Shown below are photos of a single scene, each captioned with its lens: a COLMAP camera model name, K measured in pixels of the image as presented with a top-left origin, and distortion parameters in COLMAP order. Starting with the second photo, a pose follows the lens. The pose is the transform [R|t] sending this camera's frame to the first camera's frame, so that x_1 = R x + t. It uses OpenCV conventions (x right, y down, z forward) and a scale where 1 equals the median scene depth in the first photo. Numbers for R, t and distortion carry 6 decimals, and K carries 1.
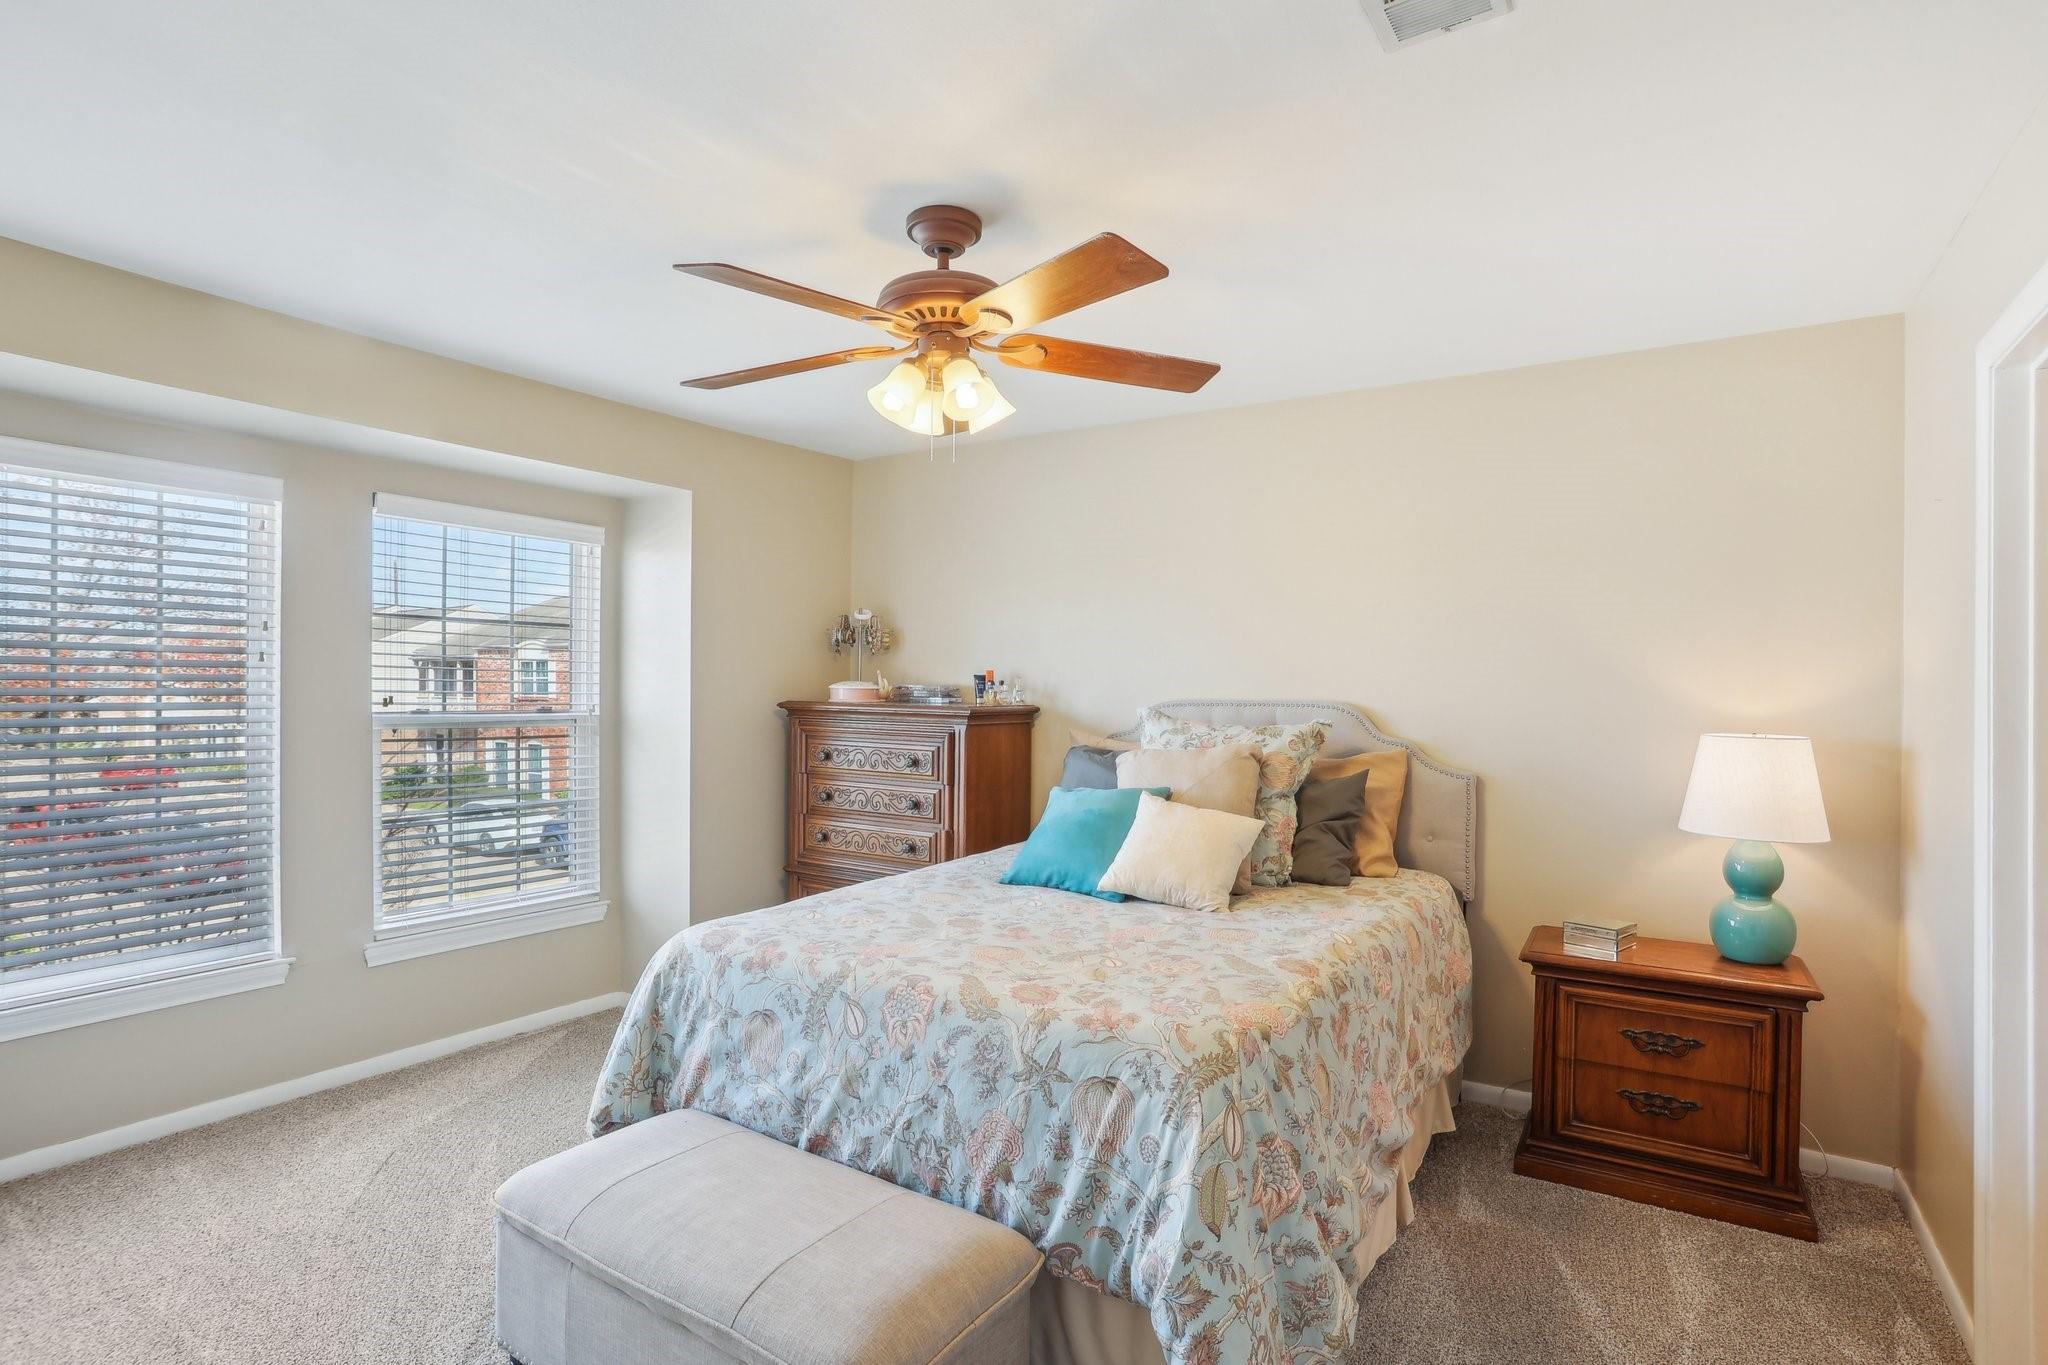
lens RADIAL K [[1005.4, 0, 1039.2], [0, 1005.4, 680.3], [0, 0, 1]] dist [-0.045490, 0.025459]
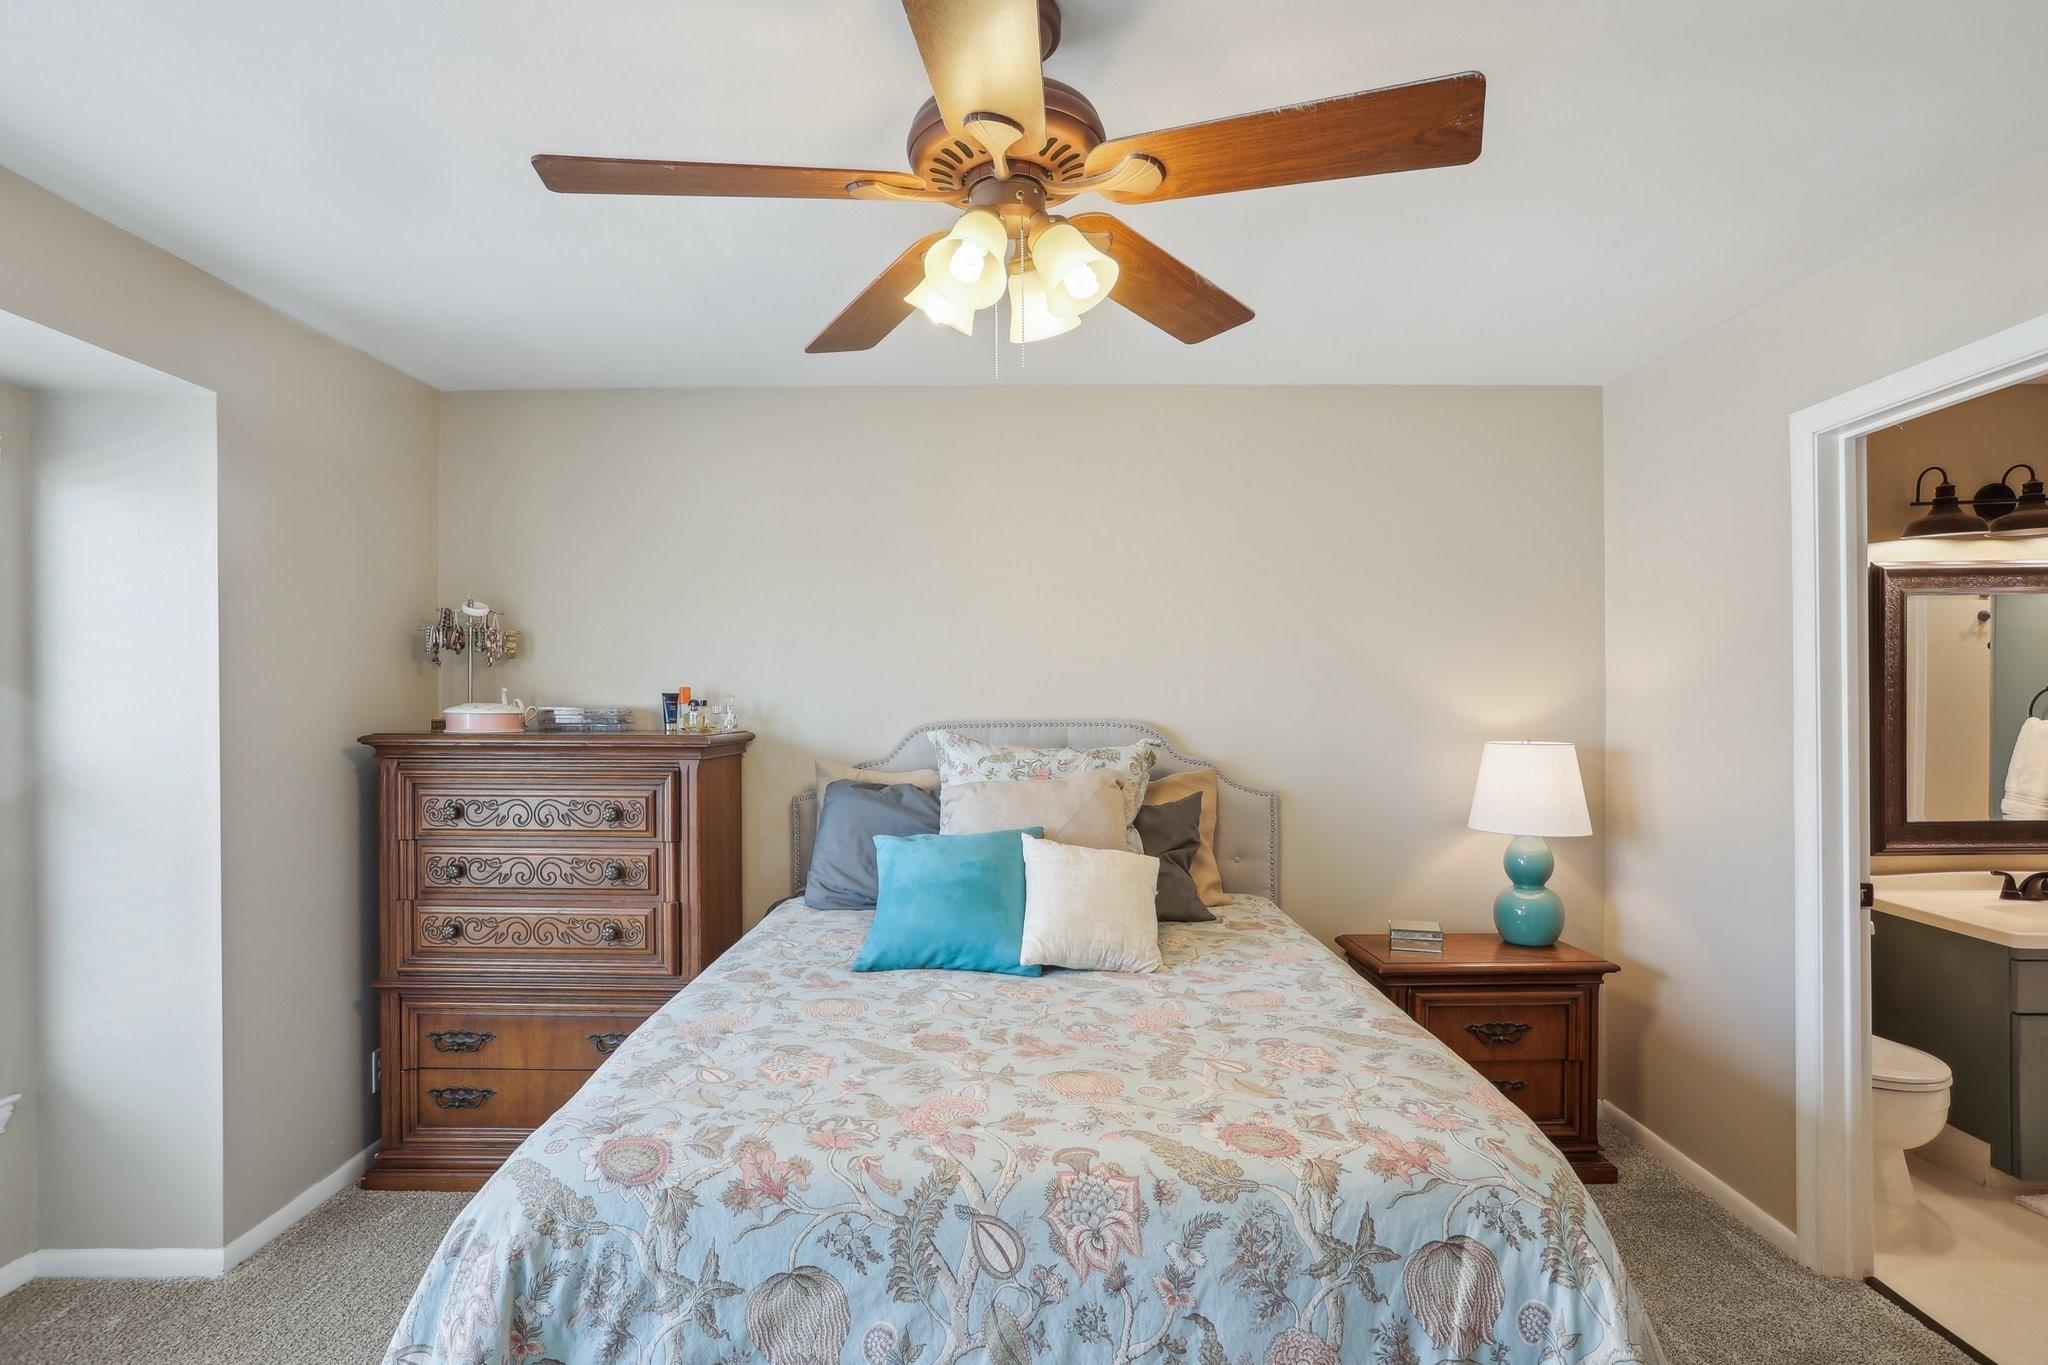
lens RADIAL K [[1005.4, 0, 1039.2], [0, 1005.4, 680.3], [0, 0, 1]] dist [-0.045490, 0.025459]
pose [[0.850130, 0.002655, 0.526566, -0.427742], [0.006440, 0.999860, -0.015438, -0.002762], [-0.526534, 0.016515, 0.849994, 0.398160]]
